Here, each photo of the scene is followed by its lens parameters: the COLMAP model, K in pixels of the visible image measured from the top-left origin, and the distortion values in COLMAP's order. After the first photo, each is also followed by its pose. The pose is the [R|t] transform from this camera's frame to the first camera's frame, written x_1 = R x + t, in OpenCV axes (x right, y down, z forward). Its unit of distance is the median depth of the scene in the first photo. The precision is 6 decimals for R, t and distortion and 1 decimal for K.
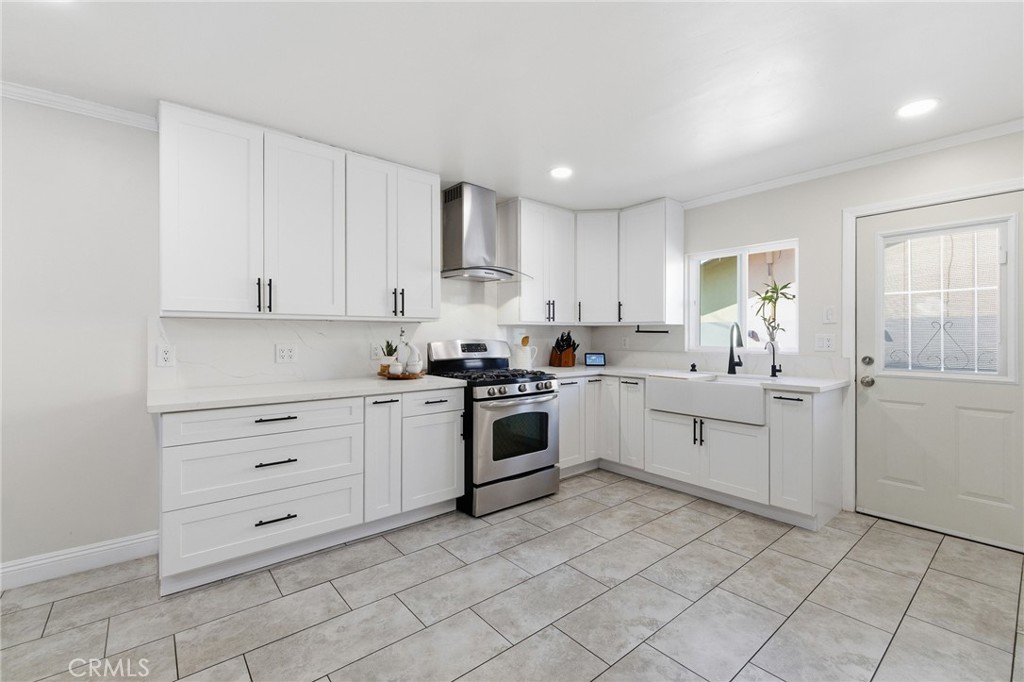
lens RADIAL K [[444.8, 0, 507.5], [0, 444.8, 331.6], [0, 0, 1]] dist [0.001977, -0.000226]
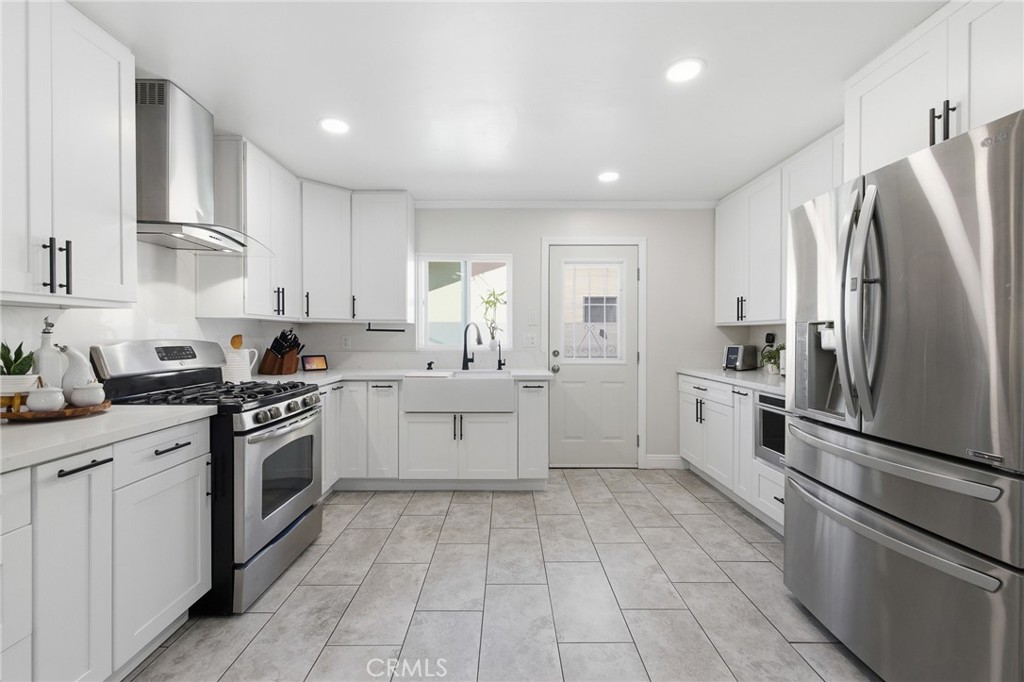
lens RADIAL K [[438.4, 0, 512.8], [0, 438.4, 336.2], [0, 0, 1]] dist [0.000265, -0.000668]
pose [[0.622092, -0.000705, 0.782944, -0.290261], [-0.008503, 0.999935, 0.007657, 0.004428], [-0.782898, -0.011420, 0.622045, 0.268144]]
